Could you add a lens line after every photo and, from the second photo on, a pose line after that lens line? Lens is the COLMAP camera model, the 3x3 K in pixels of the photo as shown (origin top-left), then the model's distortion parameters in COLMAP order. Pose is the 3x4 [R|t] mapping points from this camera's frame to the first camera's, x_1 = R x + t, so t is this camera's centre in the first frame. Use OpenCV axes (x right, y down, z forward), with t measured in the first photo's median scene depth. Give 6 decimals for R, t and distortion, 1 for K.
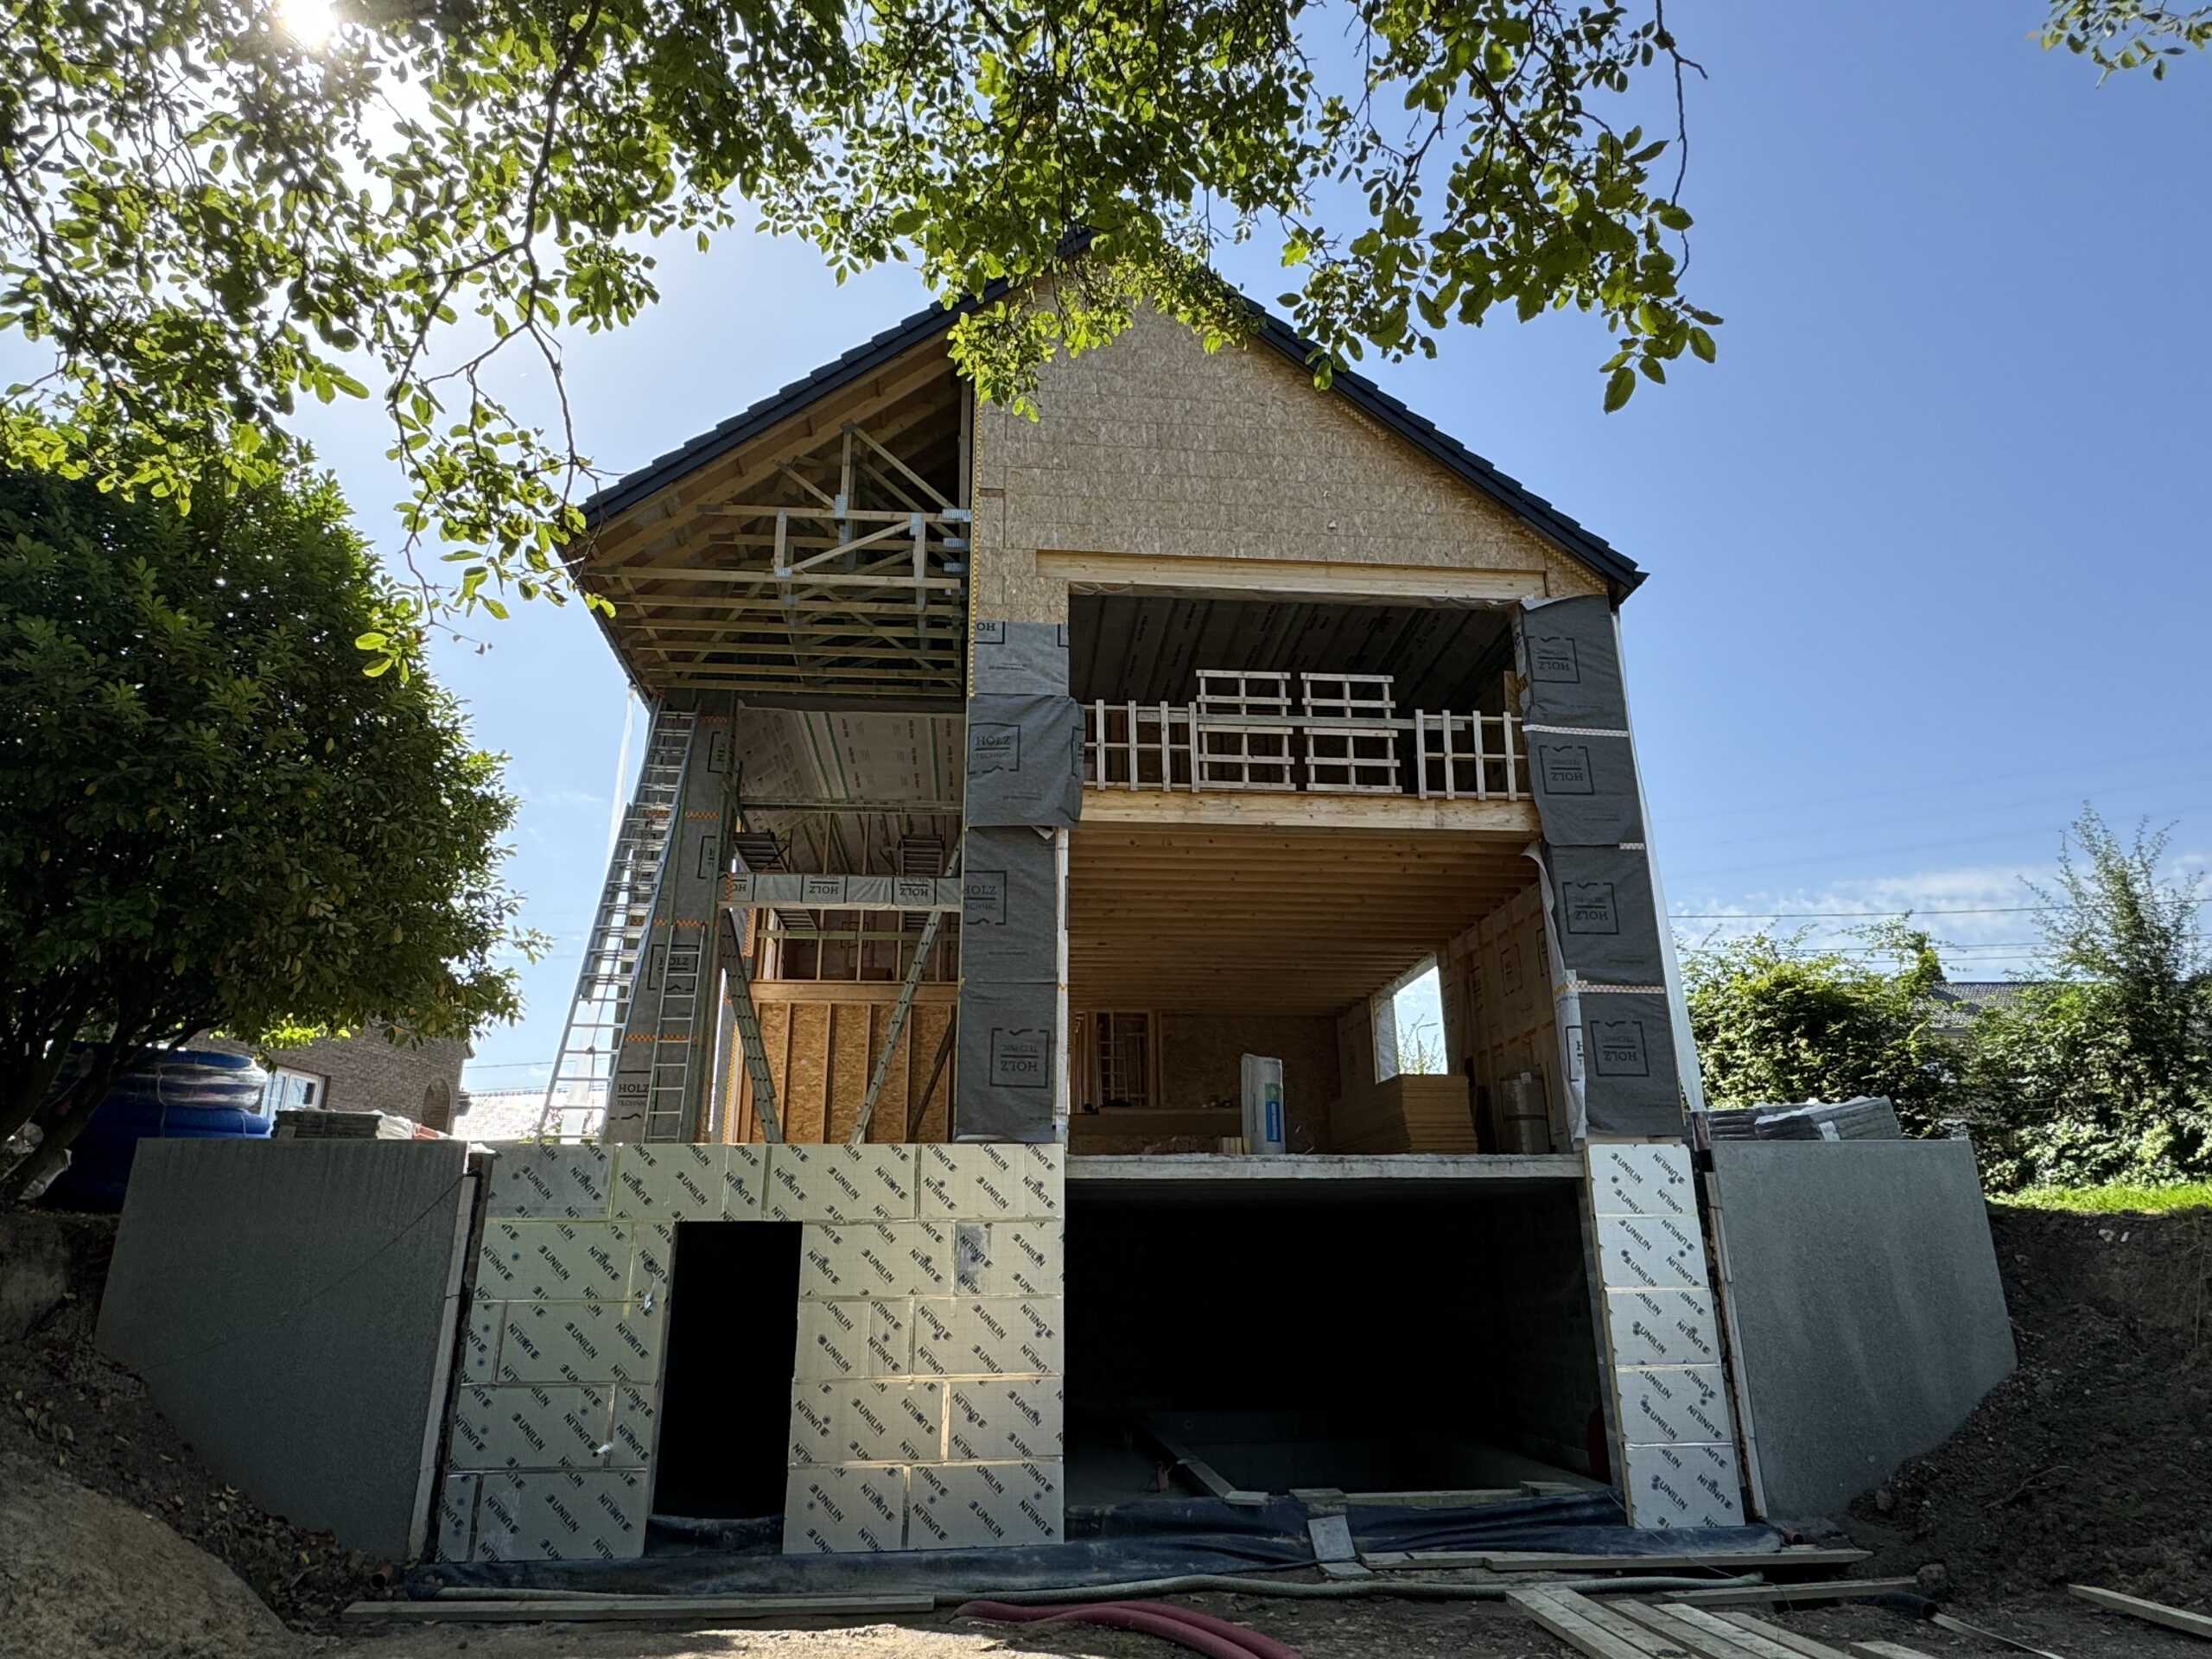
lens RADIAL K [[1348.7, 0, 1106.0], [0, 1348.7, 829.5], [0, 0, 1]] dist [-0.004083, 0.000208]
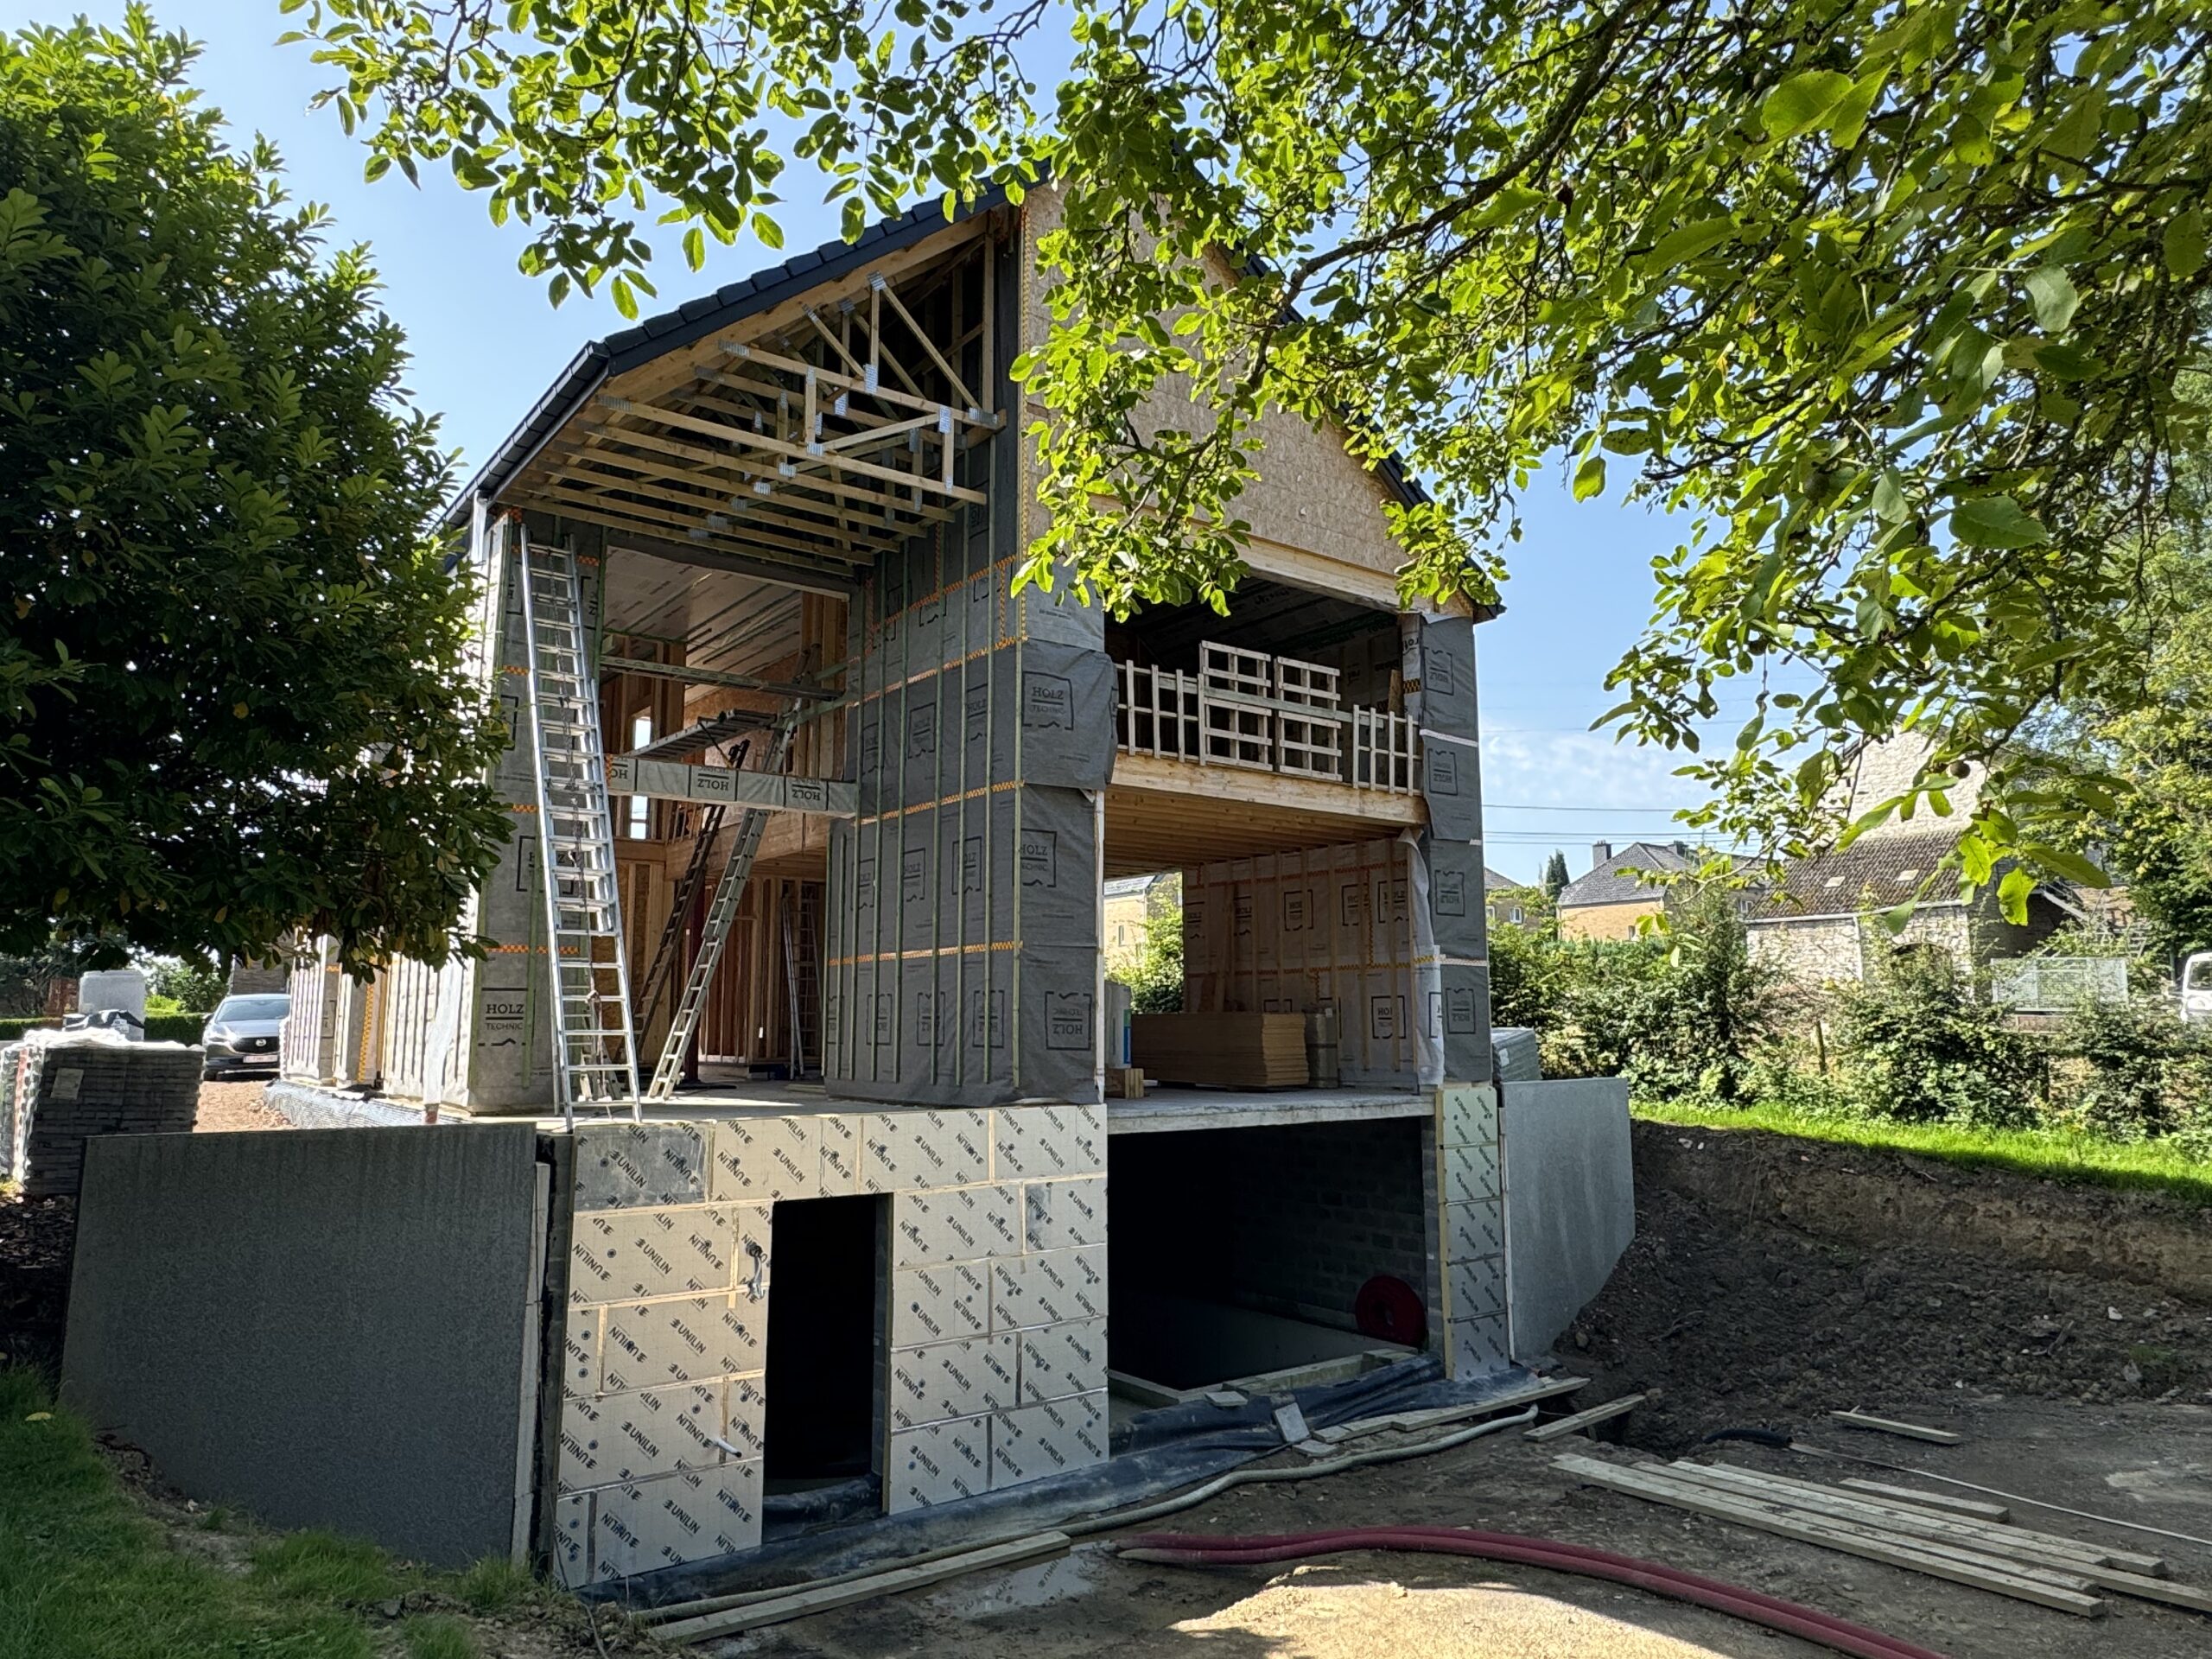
lens RADIAL K [[1424.6, 0, 1106.0], [0, 1424.6, 829.5], [0, 0, 1]] dist [-0.005548, -0.001375]
pose [[0.847452, 0.080101, 0.524794, -0.574301], [-0.172581, 0.976425, 0.129654, -0.109567], [-0.502036, -0.200445, 0.841297, 0.096343]]
